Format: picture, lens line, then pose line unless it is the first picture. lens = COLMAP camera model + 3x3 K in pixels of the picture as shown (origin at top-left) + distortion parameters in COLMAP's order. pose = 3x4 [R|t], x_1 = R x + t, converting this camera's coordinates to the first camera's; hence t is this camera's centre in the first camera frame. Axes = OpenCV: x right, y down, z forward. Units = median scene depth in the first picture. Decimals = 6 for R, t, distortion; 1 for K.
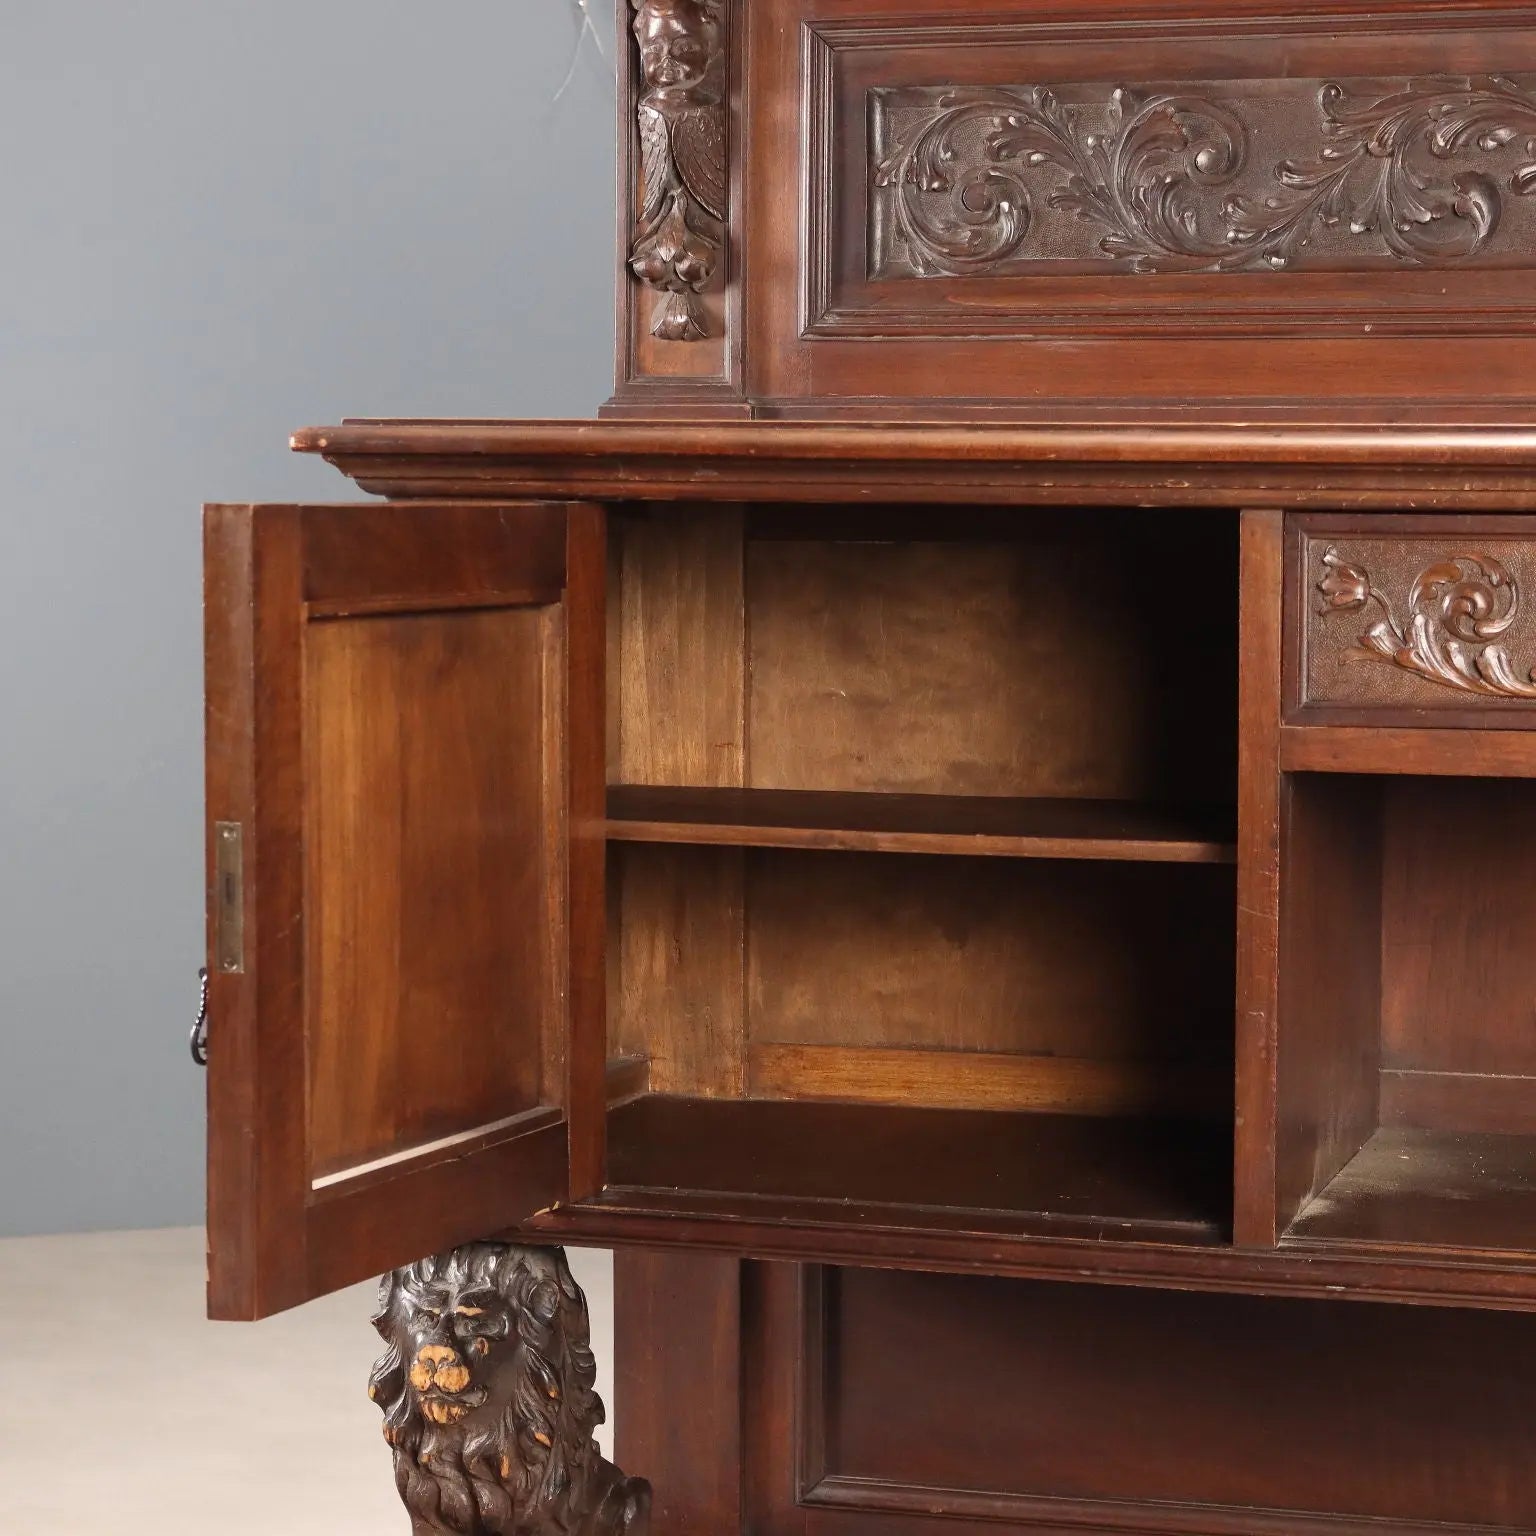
lens RADIAL K [[4071.9, 0, 766.3], [0, 4071.9, 764.8], [0, 0, 1]] dist [0.026022, 0.000000]
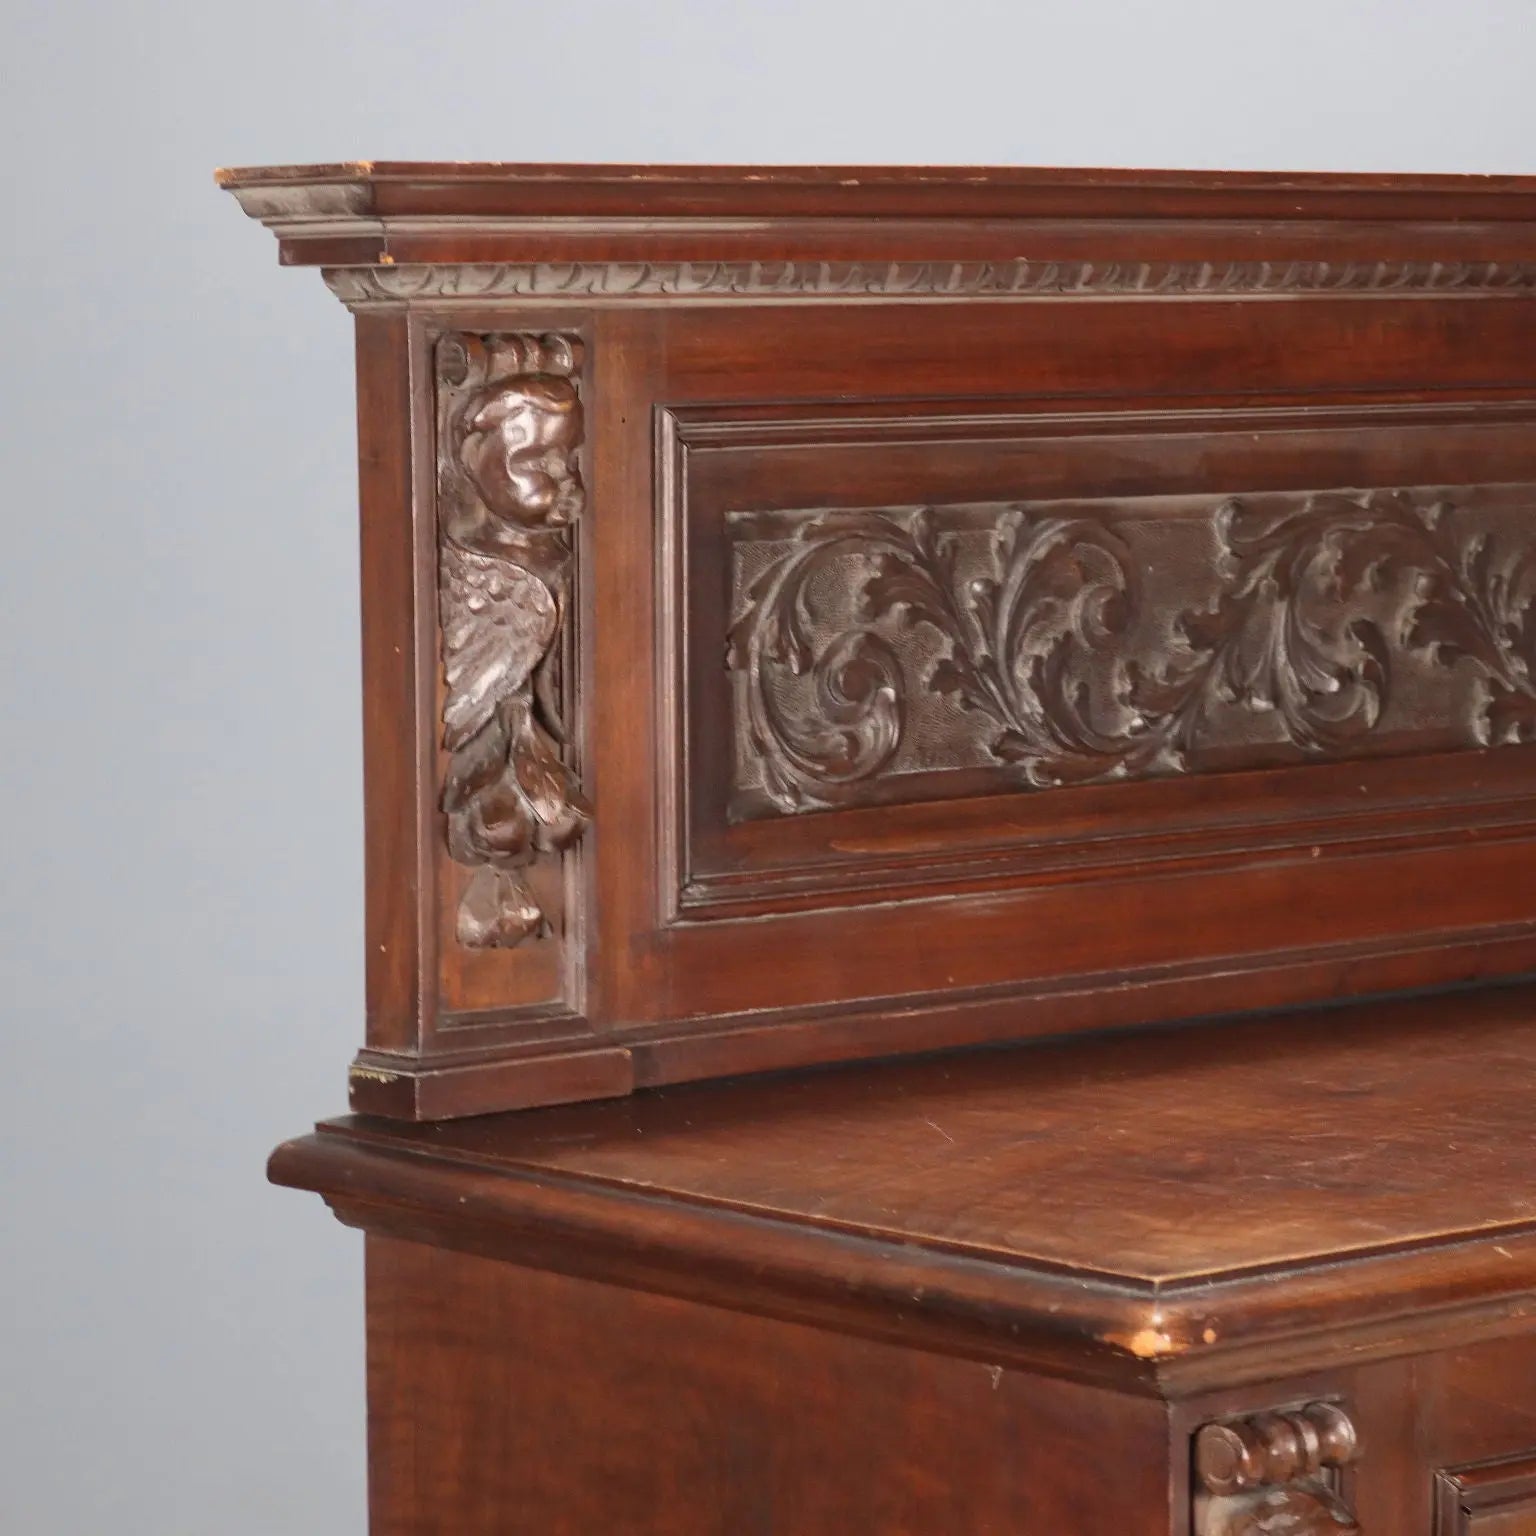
lens RADIAL K [[5398.7, 0, 773.6], [0, 5398.7, 762.3], [0, 0, 1]] dist [-0.003523, 0.000000]
pose [[0.539692, -0.083576, 0.837704, -0.661337], [0.055256, 0.996431, 0.063814, -0.181889], [-0.840047, 0.011848, 0.542384, 0.558670]]
